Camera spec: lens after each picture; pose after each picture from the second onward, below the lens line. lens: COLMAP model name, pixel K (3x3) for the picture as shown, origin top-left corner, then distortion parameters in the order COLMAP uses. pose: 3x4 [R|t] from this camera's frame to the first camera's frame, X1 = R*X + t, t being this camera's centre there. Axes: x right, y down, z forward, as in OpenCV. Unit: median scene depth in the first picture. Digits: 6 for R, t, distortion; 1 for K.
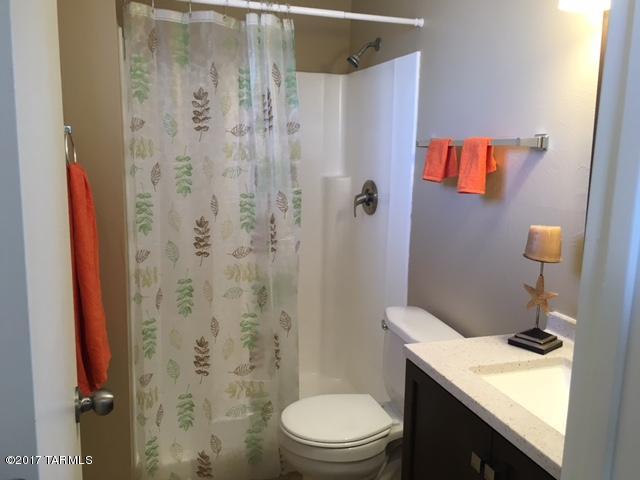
lens RADIAL K [[538.5, 0, 320.0], [0, 538.5, 240.0], [0, 0, 1]] dist [0.085361, -0.137677]
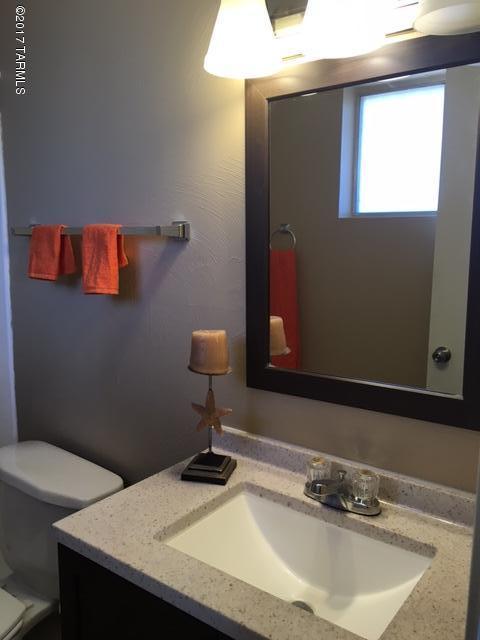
lens RADIAL K [[538.5, 0, 240.0], [0, 538.5, 320.0], [0, 0, 1]] dist [0.085361, -0.137677]
pose [[0.809682, -0.100122, 0.578265, -0.023702], [0.105631, 0.994110, 0.024219, -0.051882], [-0.577284, 0.041473, 0.815490, 0.264140]]
